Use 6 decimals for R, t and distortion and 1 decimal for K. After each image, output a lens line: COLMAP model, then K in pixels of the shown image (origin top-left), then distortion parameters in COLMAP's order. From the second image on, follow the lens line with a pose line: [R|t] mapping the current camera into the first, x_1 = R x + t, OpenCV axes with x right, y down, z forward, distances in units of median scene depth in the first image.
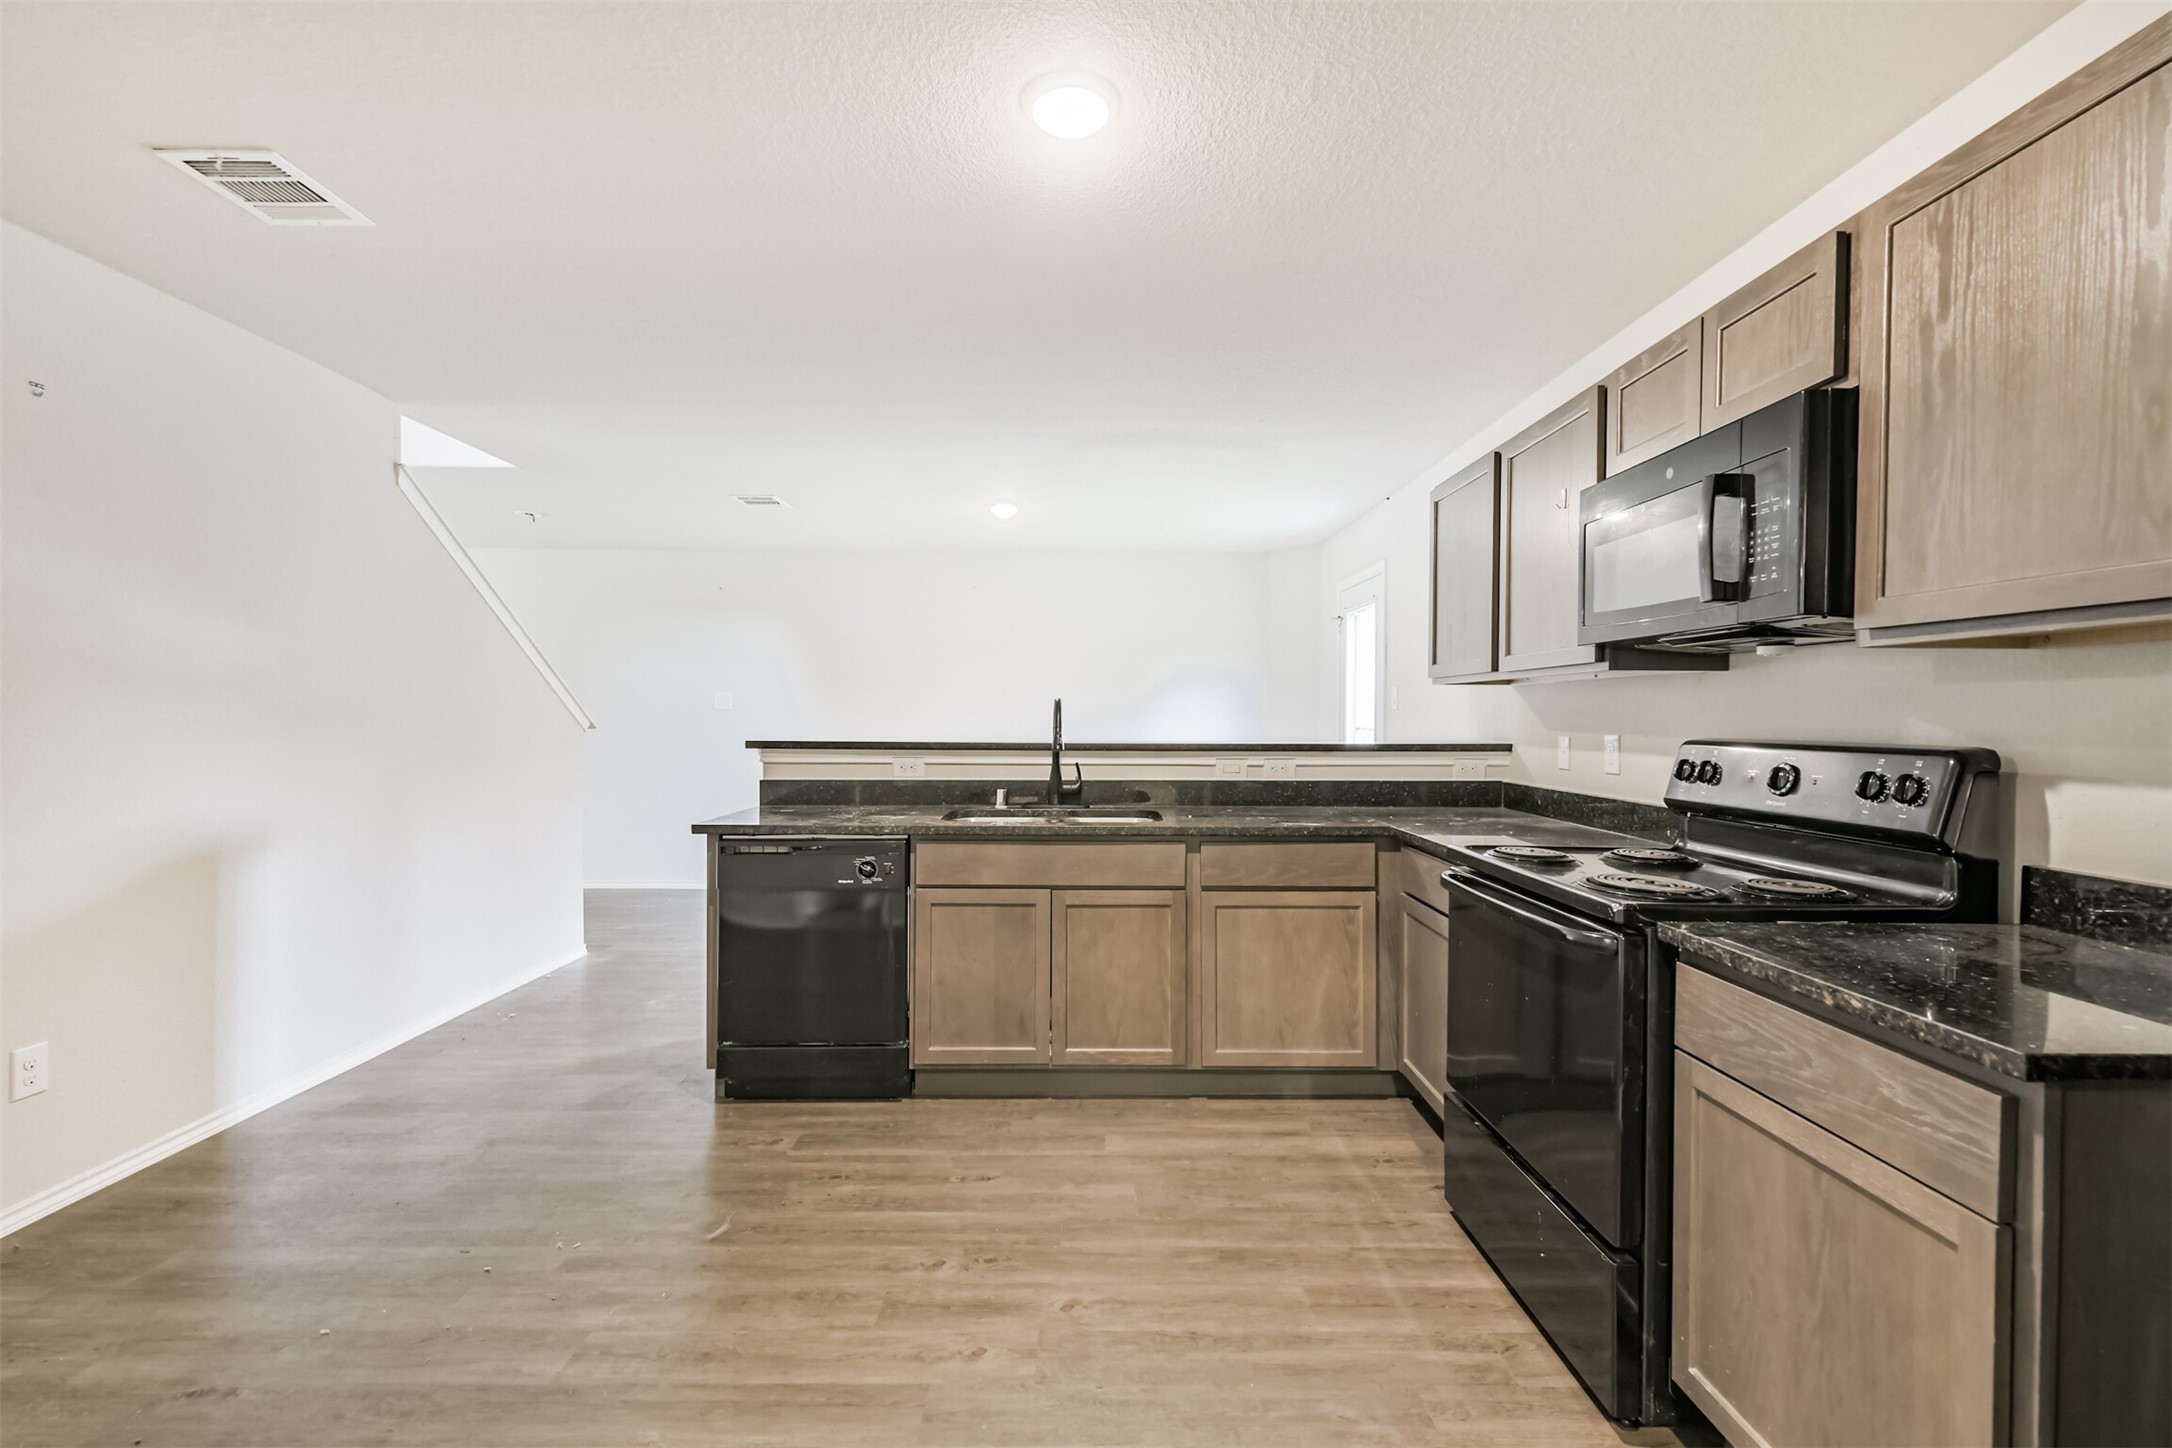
lens RADIAL K [[927.7, 0, 1081.8], [0, 927.7, 715.0], [0, 0, 1]] dist [0.012709, -0.002240]
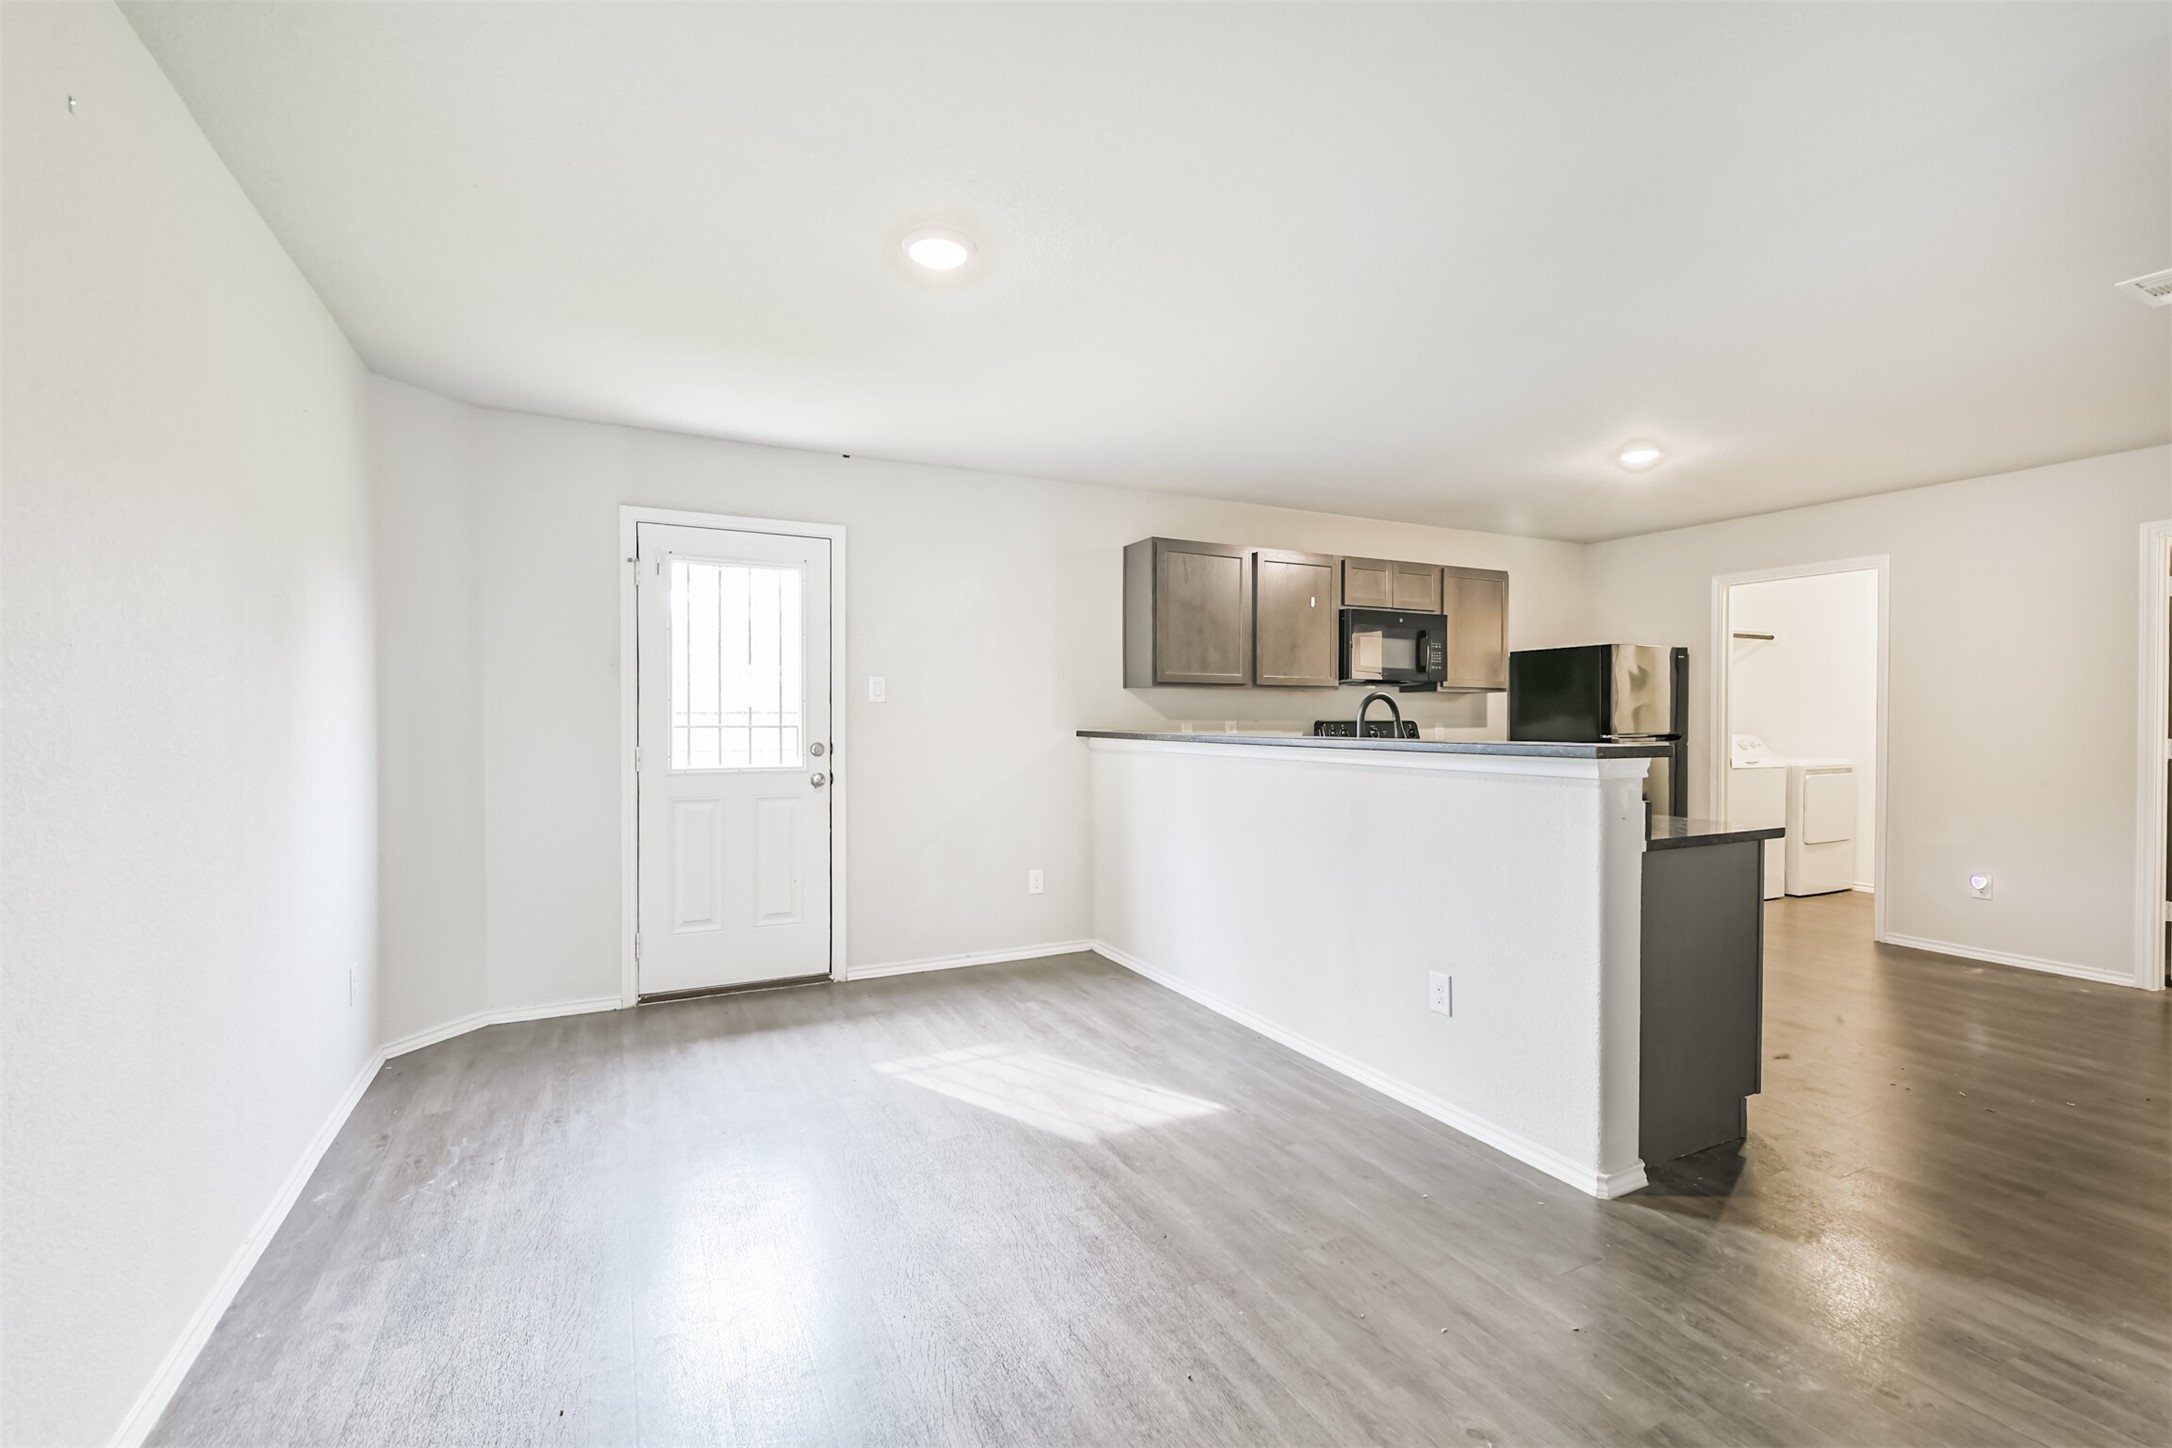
lens RADIAL K [[927.7, 0, 1058.4], [0, 927.7, 740.1], [0, 0, 1]] dist [0.012709, -0.002240]
pose [[-0.434317, -0.016005, 0.900618, -1.203866], [0.000605, 0.999837, 0.018060, 0.033433], [-0.900760, 0.008389, -0.434236, 2.680688]]
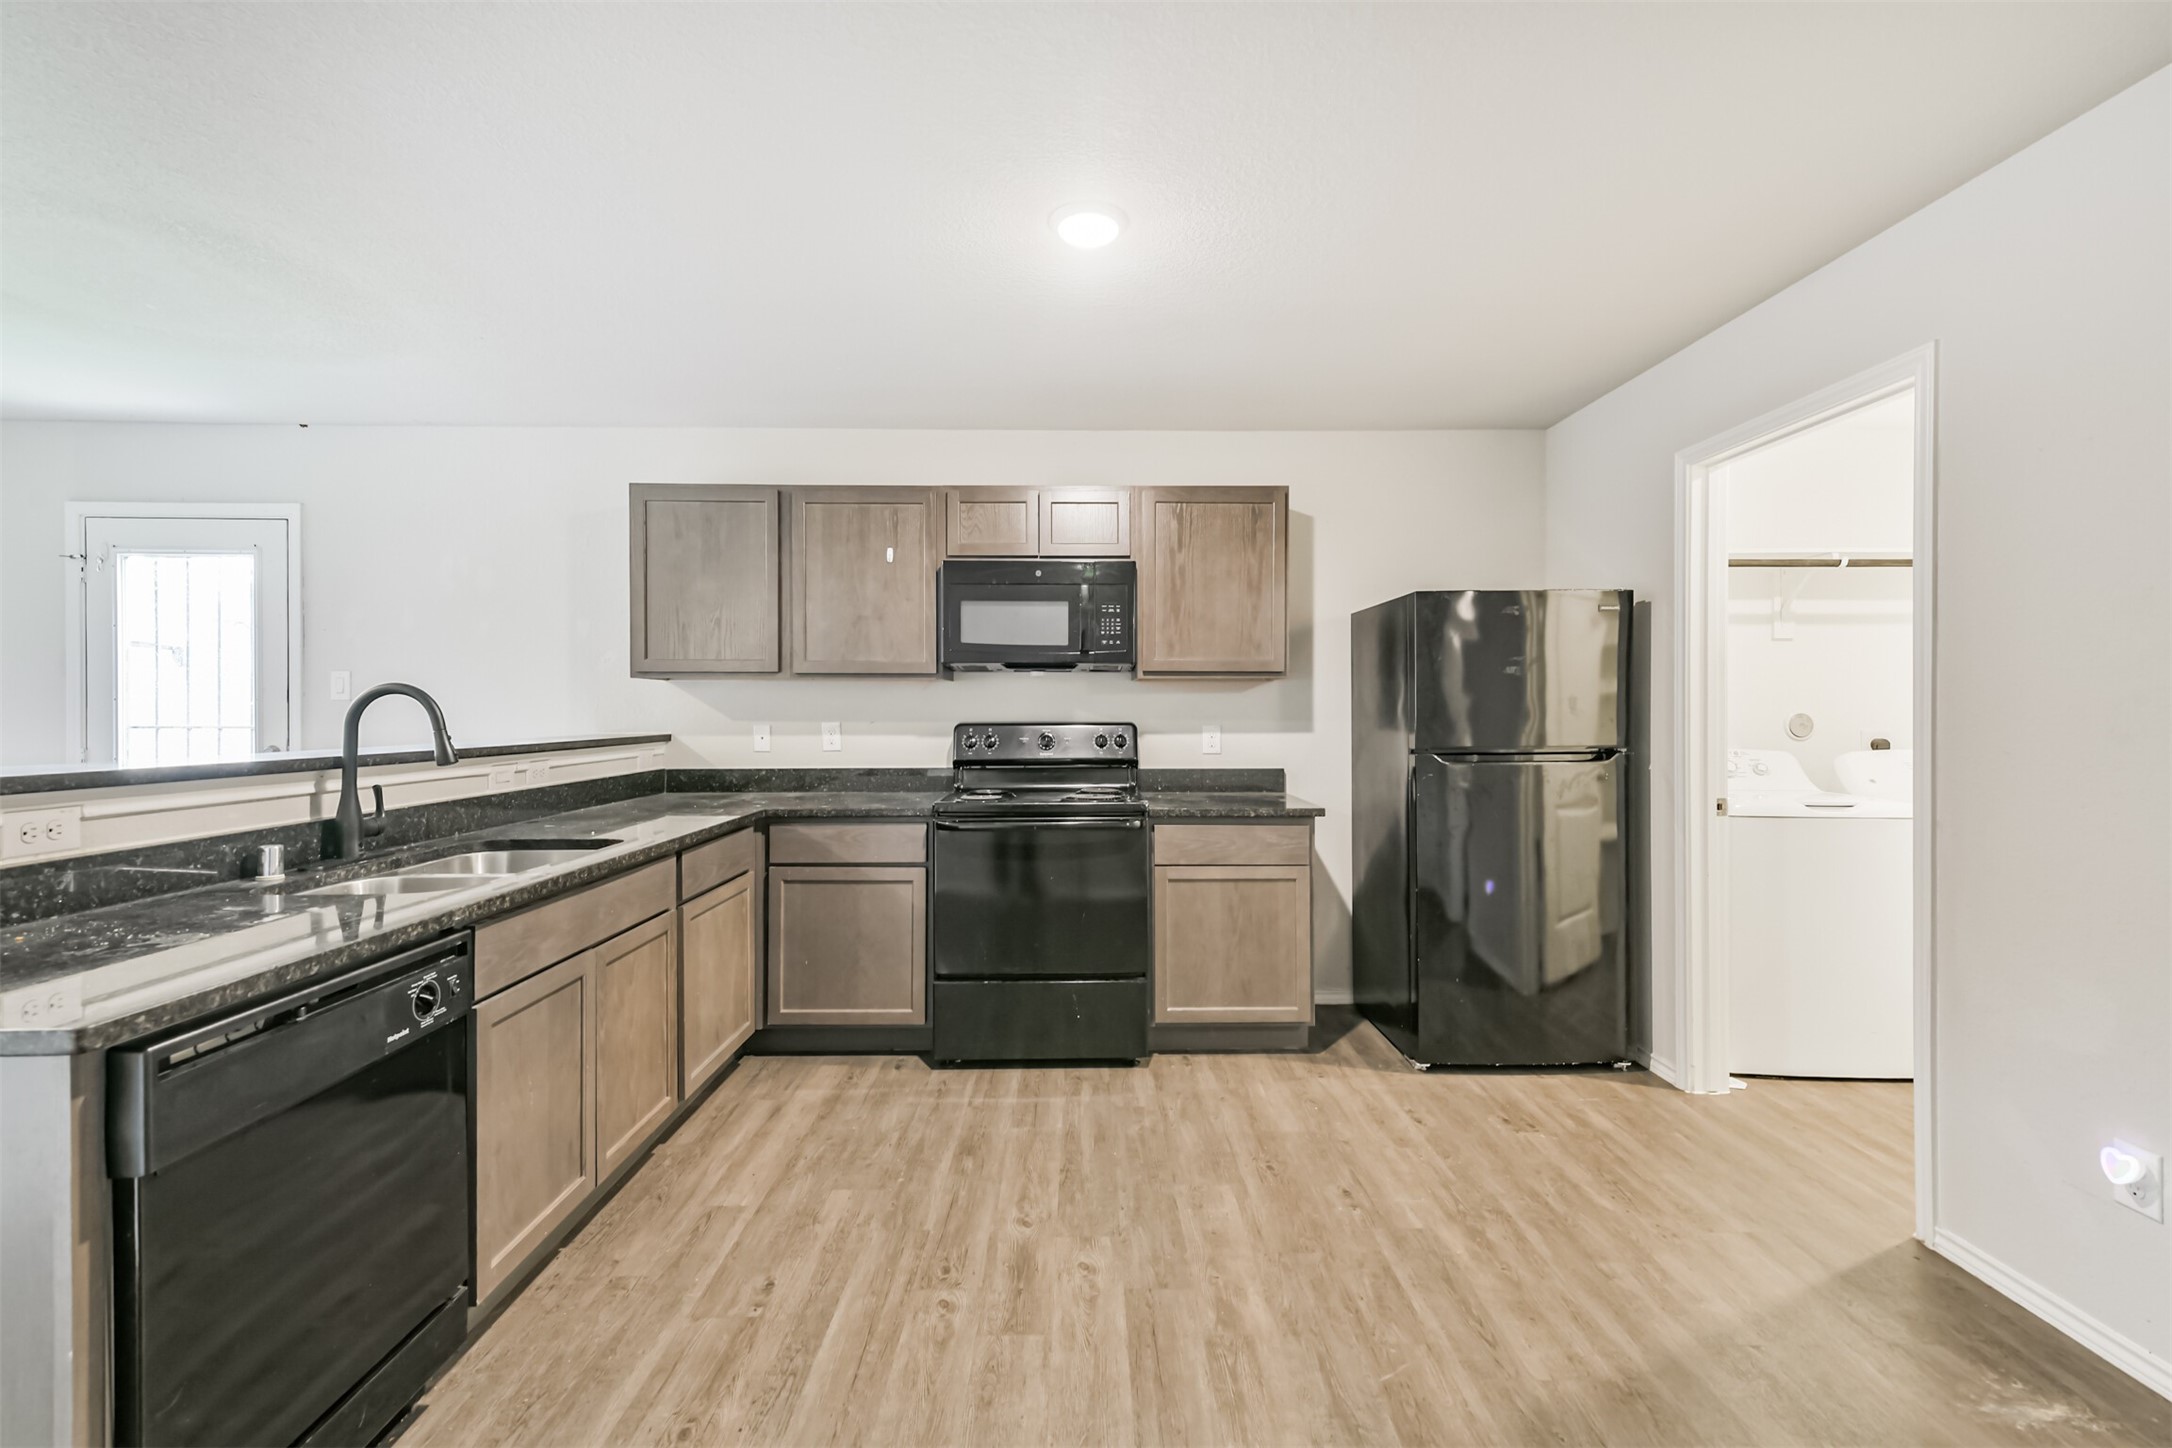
lens RADIAL K [[927.7, 0, 1086.7], [0, 927.7, 708.2], [0, 0, 1]] dist [0.012709, -0.002240]
pose [[-0.011209, -0.002442, 0.999934, -1.008865], [-0.001384, 0.999996, 0.002427, -0.004313], [-0.999936, -0.001357, -0.011212, 0.813587]]
